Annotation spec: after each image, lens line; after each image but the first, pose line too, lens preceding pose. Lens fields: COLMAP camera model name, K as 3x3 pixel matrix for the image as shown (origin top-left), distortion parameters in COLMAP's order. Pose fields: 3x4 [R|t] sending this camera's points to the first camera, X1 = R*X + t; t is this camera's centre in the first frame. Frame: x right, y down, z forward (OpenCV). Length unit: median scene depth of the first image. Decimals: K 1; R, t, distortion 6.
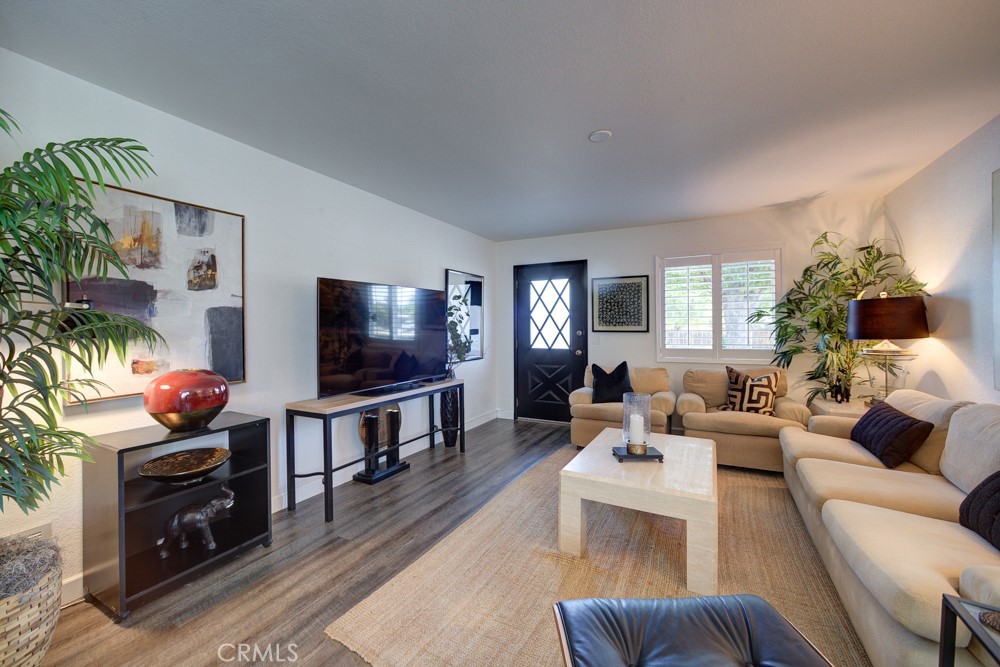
lens RADIAL K [[396.4, 0, 491.6], [0, 396.4, 326.4], [0, 0, 1]] dist [-0.023498, 0.010293]
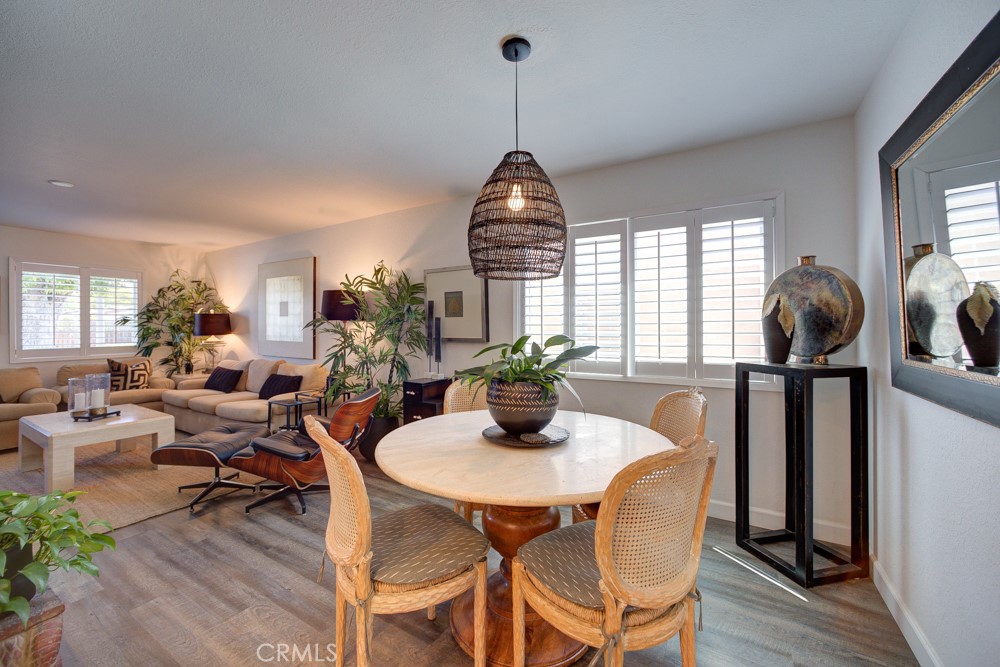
lens RADIAL K [[396.4, 0, 491.6], [0, 396.4, 326.4], [0, 0, 1]] dist [-0.023498, 0.010293]
pose [[0.048845, 0.009036, 0.998766, -0.655341], [0.000248, 0.999959, -0.009059, 0.006016], [-0.998806, 0.000690, 0.048840, -0.339977]]
